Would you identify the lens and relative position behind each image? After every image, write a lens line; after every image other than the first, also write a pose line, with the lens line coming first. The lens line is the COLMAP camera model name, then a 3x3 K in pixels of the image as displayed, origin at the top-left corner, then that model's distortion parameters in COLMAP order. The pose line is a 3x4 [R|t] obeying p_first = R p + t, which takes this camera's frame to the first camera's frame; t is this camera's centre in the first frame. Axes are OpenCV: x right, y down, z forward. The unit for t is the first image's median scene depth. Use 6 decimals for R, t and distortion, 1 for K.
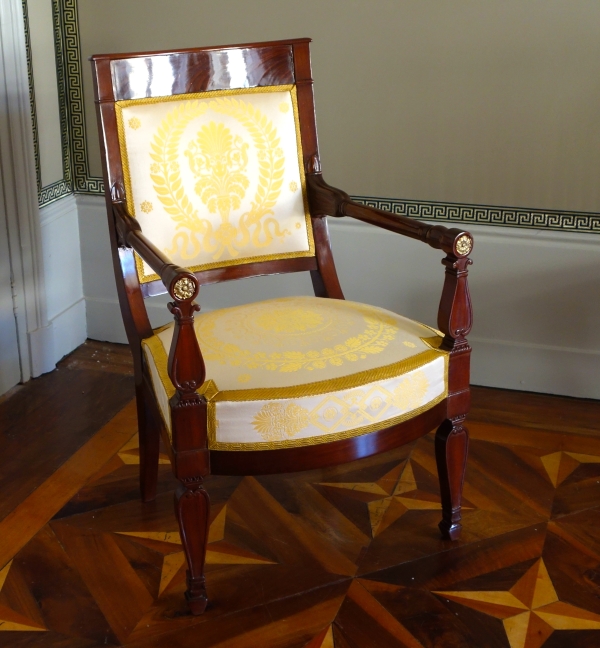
lens RADIAL K [[1216.5, 0, 294.5], [0, 1216.5, 325.5], [0, 0, 1]] dist [-0.043840, 0.000000]
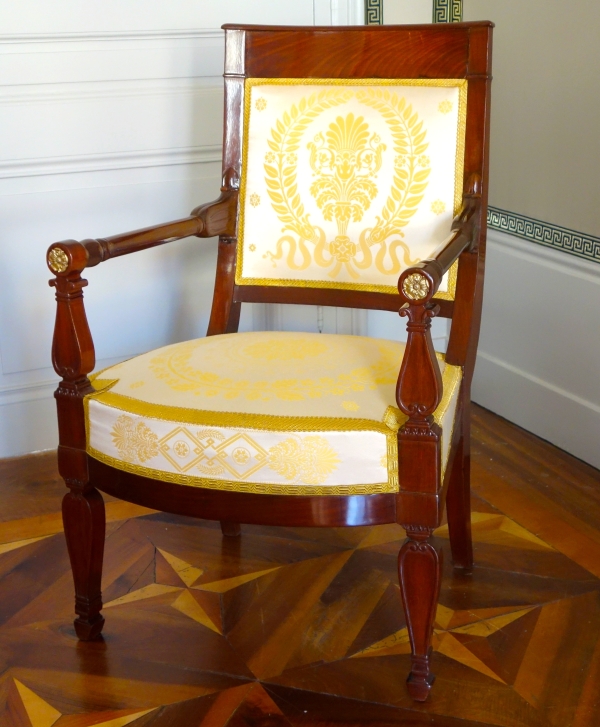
lens RADIAL K [[1332.7, 0, 300.4], [0, 1332.7, 363.4], [0, 0, 1]] dist [-0.030879, 0.000000]
pose [[0.658735, 0.209291, -0.722679, 0.609373], [-0.245101, 0.967828, 0.056872, -0.045375], [0.711332, 0.139666, 0.688840, 0.371590]]
